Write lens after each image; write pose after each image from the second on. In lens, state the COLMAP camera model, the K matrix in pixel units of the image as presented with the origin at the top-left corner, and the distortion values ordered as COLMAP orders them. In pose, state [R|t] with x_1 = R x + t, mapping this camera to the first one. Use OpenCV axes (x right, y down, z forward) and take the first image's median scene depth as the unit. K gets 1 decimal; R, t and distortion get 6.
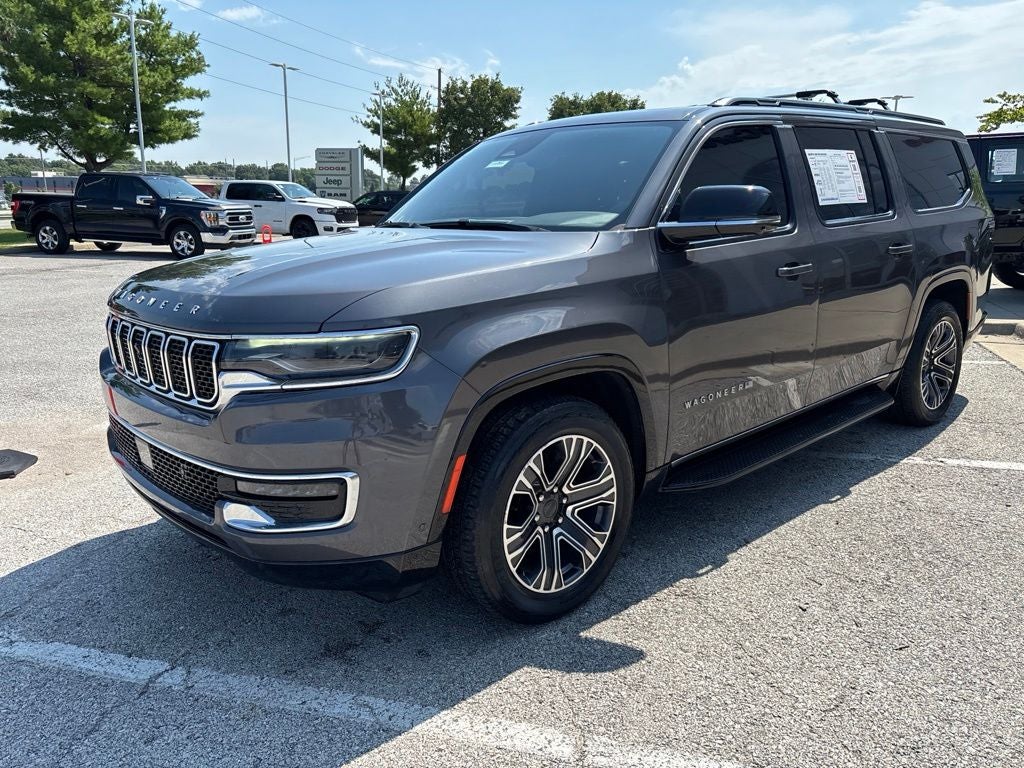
lens RADIAL K [[767.5, 0, 508.8], [0, 767.5, 384.7], [0, 0, 1]] dist [0.045051, -0.053918]
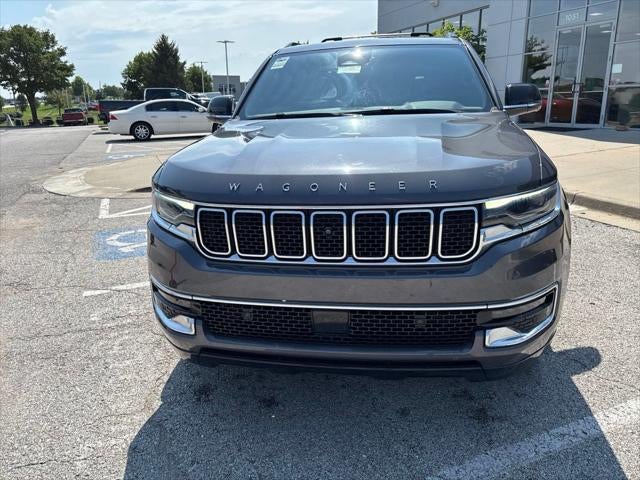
lens RADIAL K [[479.7, 0, 318.0], [0, 479.7, 244.2], [0, 0, 1]] dist [0.045051, -0.053918]
pose [[0.781660, -0.193166, 0.593038, -0.737073], [0.164745, 0.981007, 0.102392, -0.082281], [-0.601553, 0.017664, 0.798637, 0.381005]]
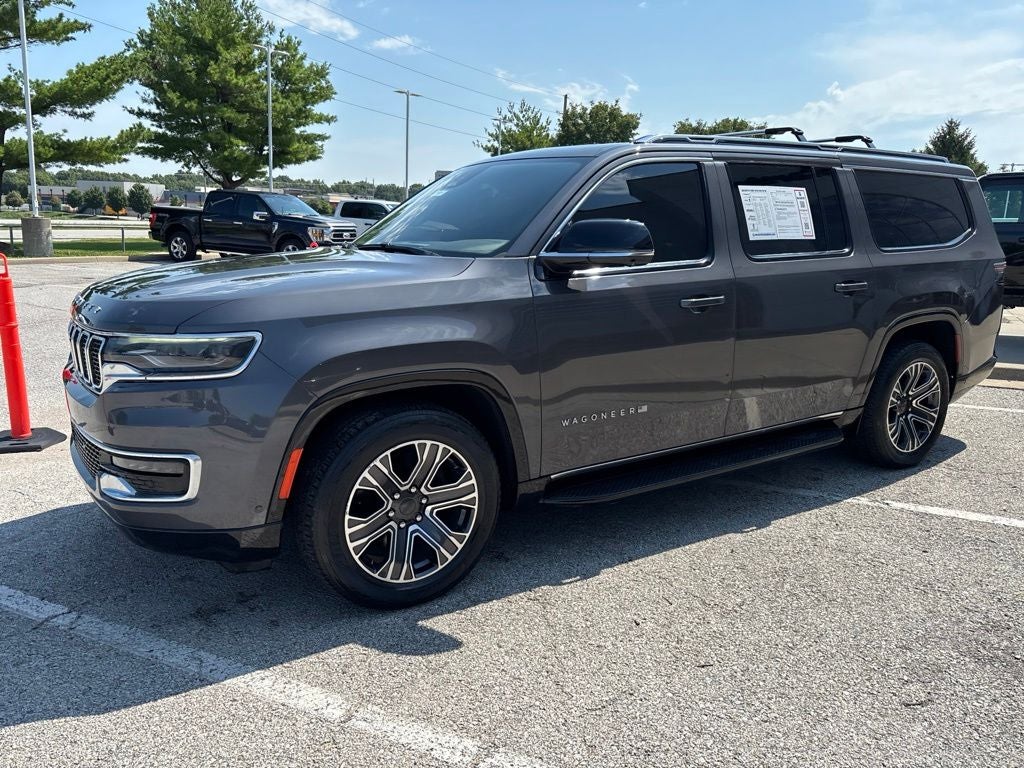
lens RADIAL K [[767.5, 0, 510.1], [0, 767.5, 384.9], [0, 0, 1]] dist [0.045051, -0.053918]
pose [[0.986523, 0.060199, -0.152148, 0.302954], [-0.064448, 0.997653, -0.023144, 0.003246], [0.150398, 0.032638, 0.988087, -0.059694]]
